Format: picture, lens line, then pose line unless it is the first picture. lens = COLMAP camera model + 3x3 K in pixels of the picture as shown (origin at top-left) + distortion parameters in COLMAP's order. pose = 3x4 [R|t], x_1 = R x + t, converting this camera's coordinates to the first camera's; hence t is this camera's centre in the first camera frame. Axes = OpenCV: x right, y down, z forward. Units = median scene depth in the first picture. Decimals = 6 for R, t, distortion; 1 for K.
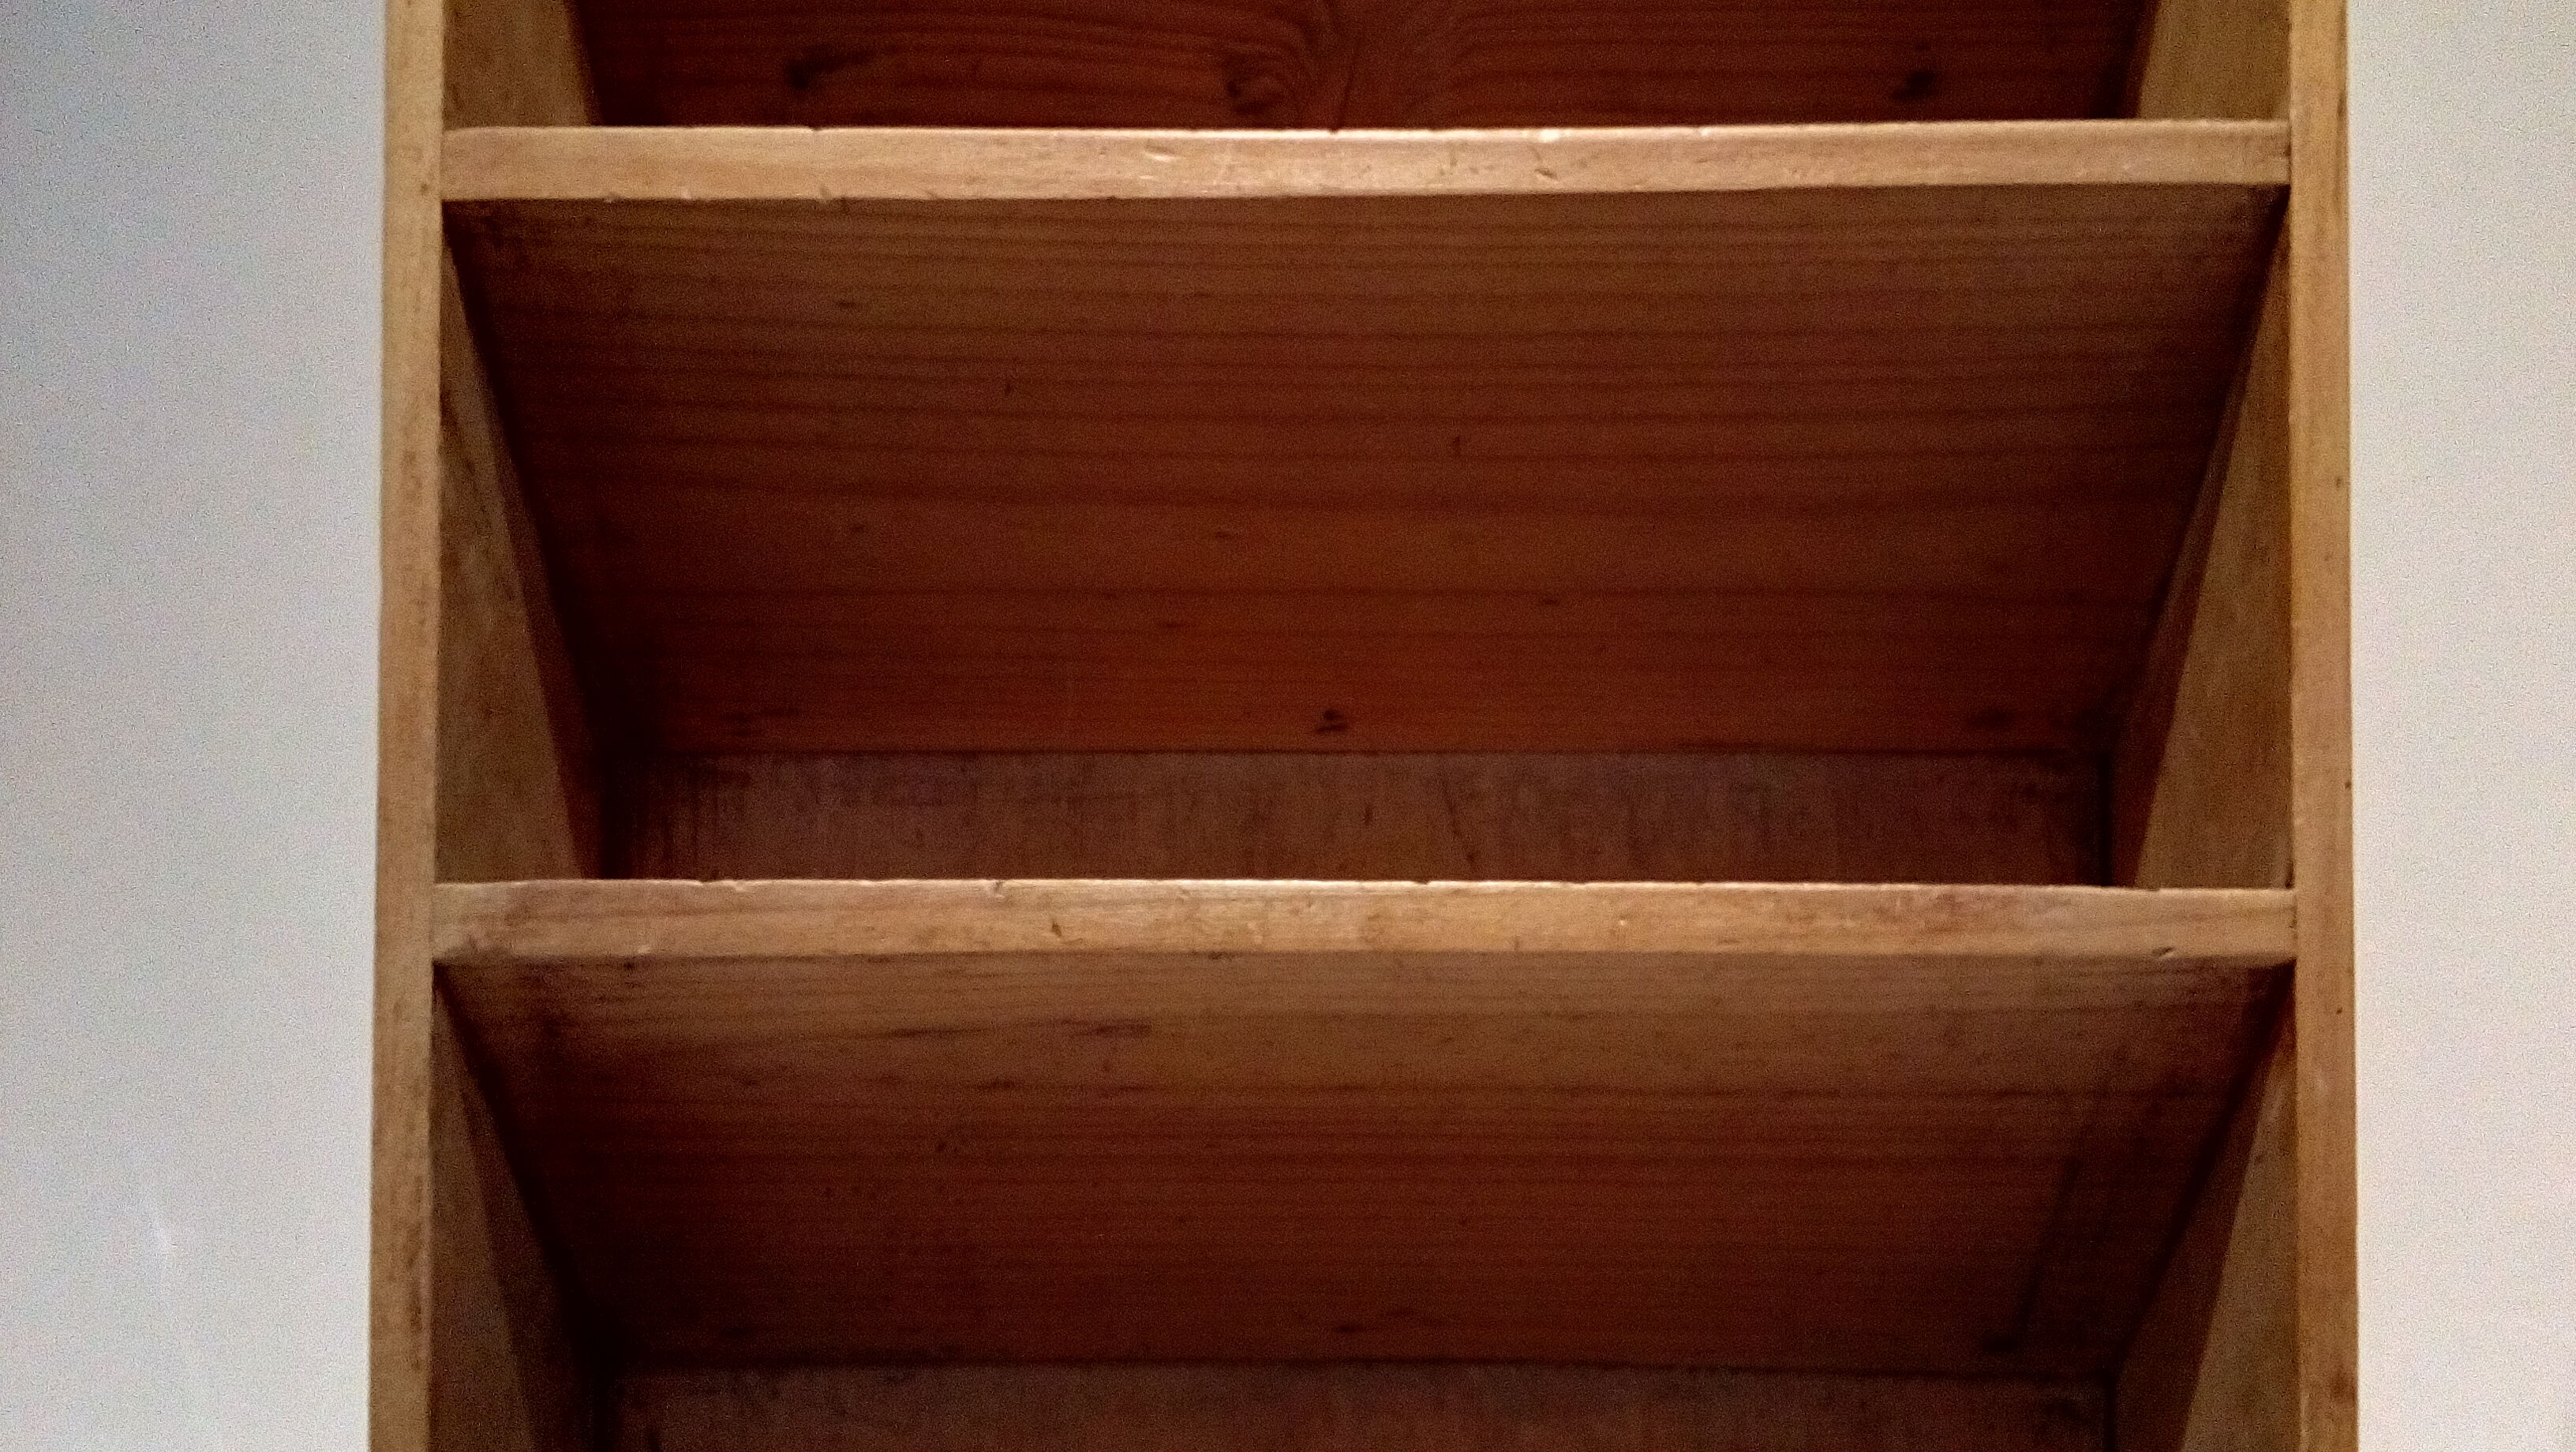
lens RADIAL K [[1939.5, 0, 1298.5], [0, 1939.5, 730.9], [0, 0, 1]] dist [0.146418, -0.242180]
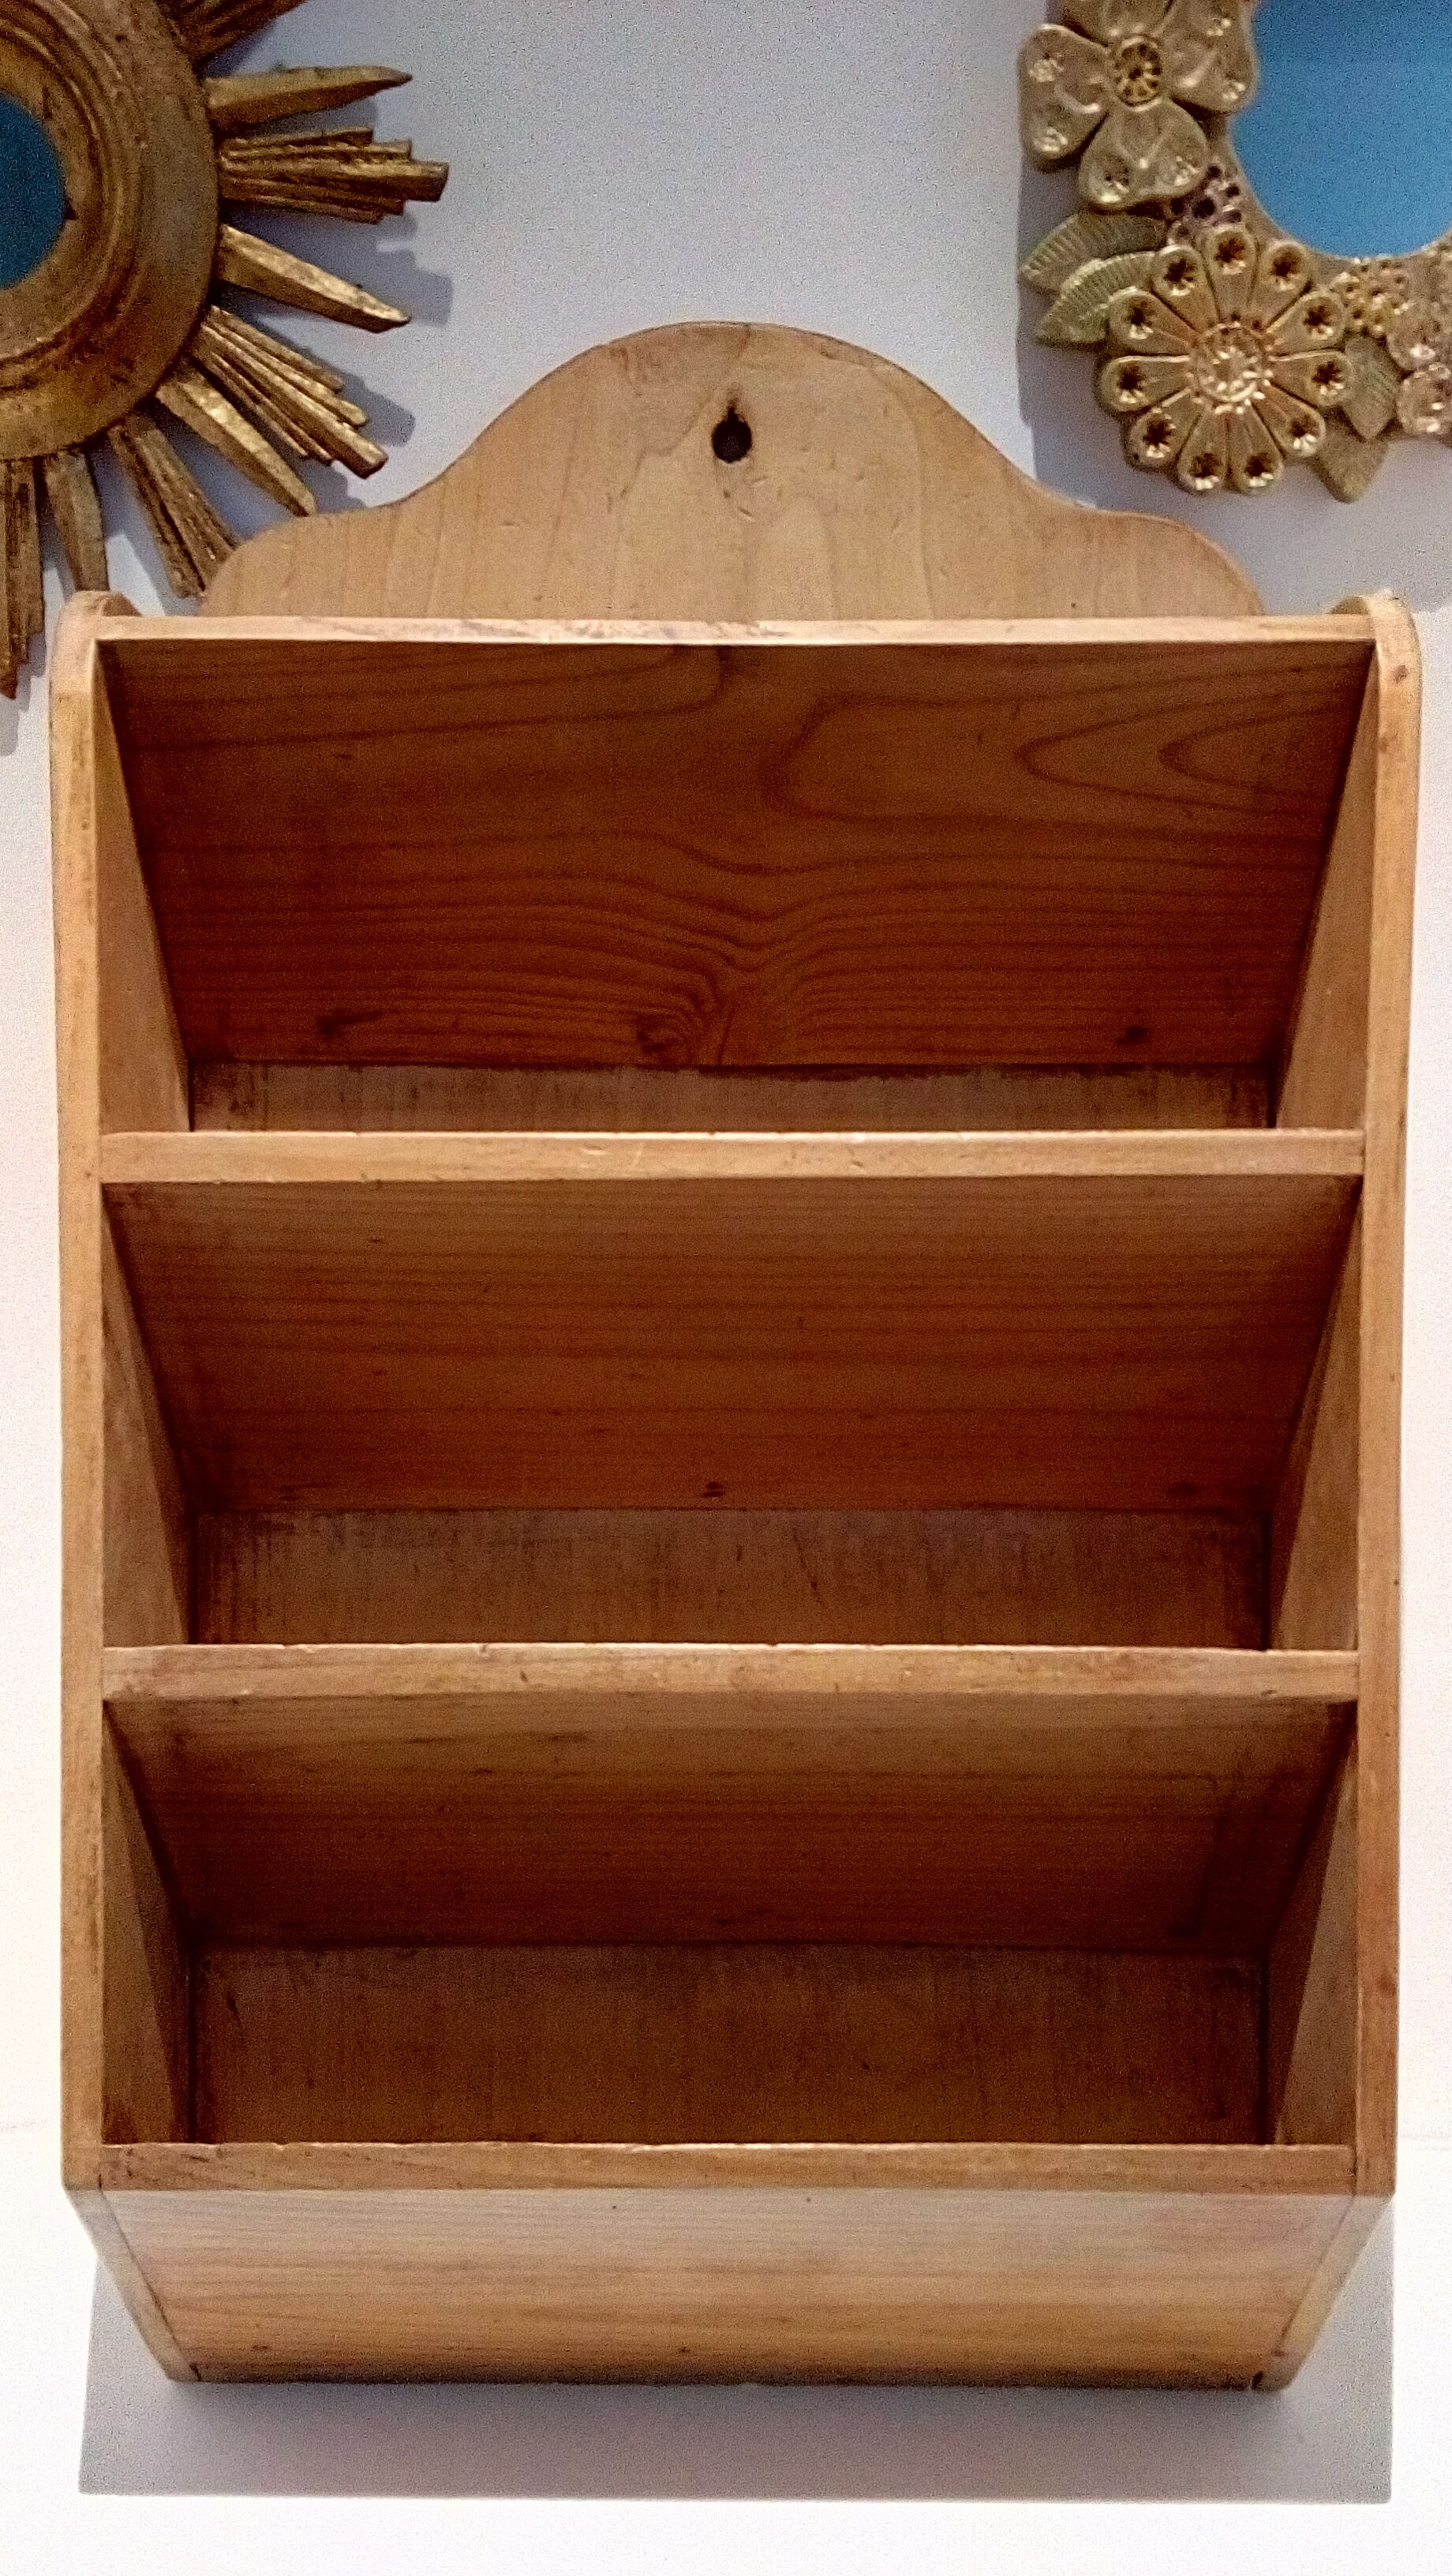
lens RADIAL K [[1875.6, 0, 709.2], [0, 1875.6, 1307.1], [0, 0, 1]] dist [0.148672, -0.210771]
pose [[0.999977, -0.000206, 0.006747, 0.006135], [-0.000176, 0.998401, 0.056526, -0.256497], [-0.006748, -0.056526, 0.998378, -0.407534]]
